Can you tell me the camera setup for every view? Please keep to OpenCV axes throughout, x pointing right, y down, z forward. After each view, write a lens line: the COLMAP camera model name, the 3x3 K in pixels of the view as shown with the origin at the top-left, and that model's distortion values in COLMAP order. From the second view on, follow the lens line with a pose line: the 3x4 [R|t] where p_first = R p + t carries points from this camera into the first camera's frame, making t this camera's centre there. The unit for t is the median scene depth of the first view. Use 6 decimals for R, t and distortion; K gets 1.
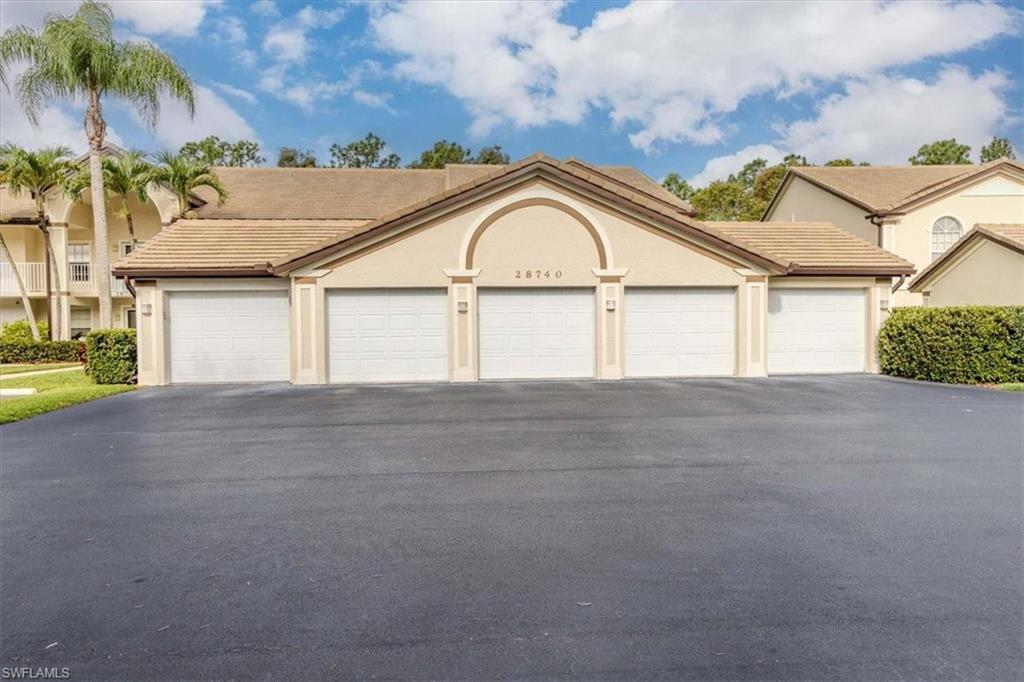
lens RADIAL K [[700.1, 0, 512.2], [0, 700.1, 318.2], [0, 0, 1]] dist [0.001996, -0.000329]
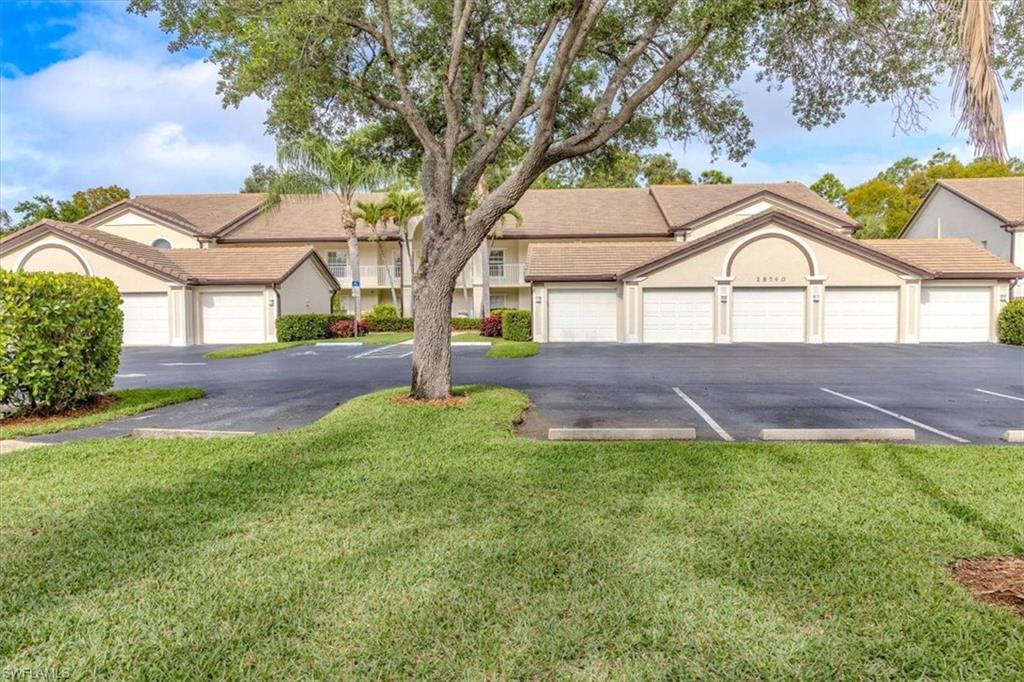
lens RADIAL K [[700.1, 0, 512.2], [0, 700.1, 318.2], [0, 0, 1]] dist [0.001996, -0.000329]
pose [[0.986287, 0.008105, -0.164842, -0.287779], [-0.003233, 0.999551, 0.029804, -0.017853], [0.165010, -0.028862, 0.985870, -0.724739]]
